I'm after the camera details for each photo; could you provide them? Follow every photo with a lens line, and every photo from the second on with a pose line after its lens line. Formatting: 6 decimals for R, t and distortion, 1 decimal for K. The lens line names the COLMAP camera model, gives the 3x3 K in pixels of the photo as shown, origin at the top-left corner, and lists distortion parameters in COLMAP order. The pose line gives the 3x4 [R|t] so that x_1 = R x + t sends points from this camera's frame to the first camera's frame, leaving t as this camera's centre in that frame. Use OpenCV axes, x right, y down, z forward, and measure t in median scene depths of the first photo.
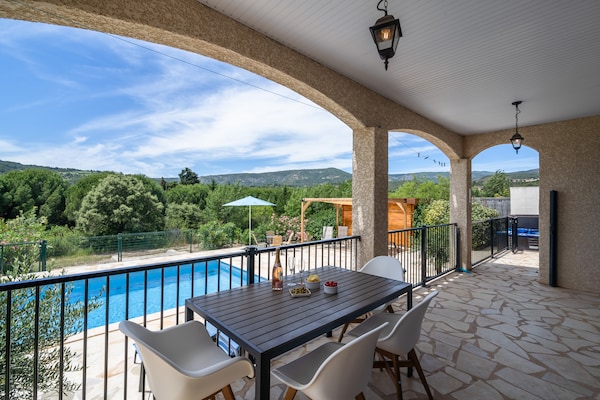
lens RADIAL K [[269.0, 0, 300.0], [0, 269.0, 200.0], [0, 0, 1]] dist [-0.000749, -0.000247]
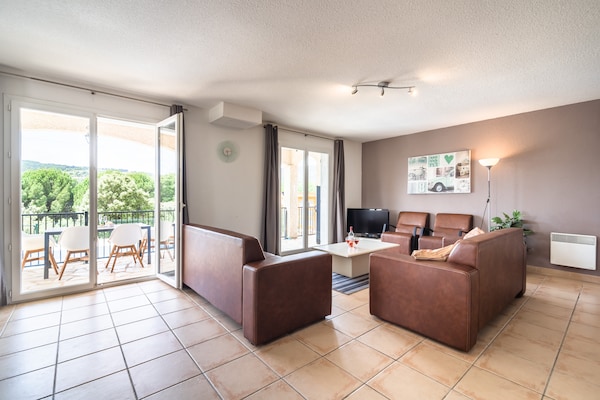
lens RADIAL K [[269.0, 0, 300.0], [0, 269.0, 200.0], [0, 0, 1]] dist [-0.000749, -0.000247]
pose [[0.999261, -0.004123, -0.038222, 0.166893], [0.004651, 0.999895, 0.013756, 0.005351], [0.038161, -0.013923, 0.999175, -0.120387]]
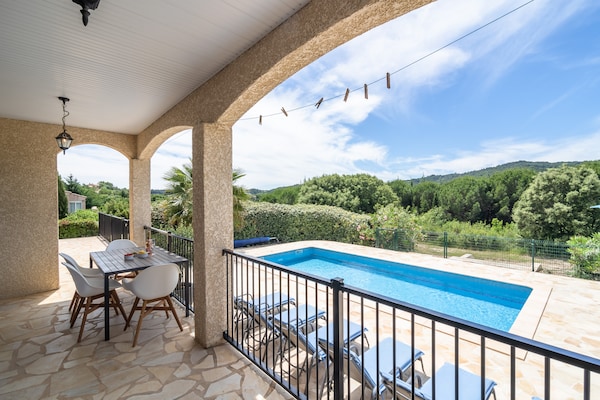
lens RADIAL K [[269.0, 0, 300.0], [0, 269.0, 200.0], [0, 0, 1]] dist [-0.000749, -0.000247]
pose [[0.009186, -0.000076, -0.999958, 0.161003], [0.015146, 0.999885, 0.000063, -0.003995], [0.999843, -0.015146, 0.009186, 0.179815]]
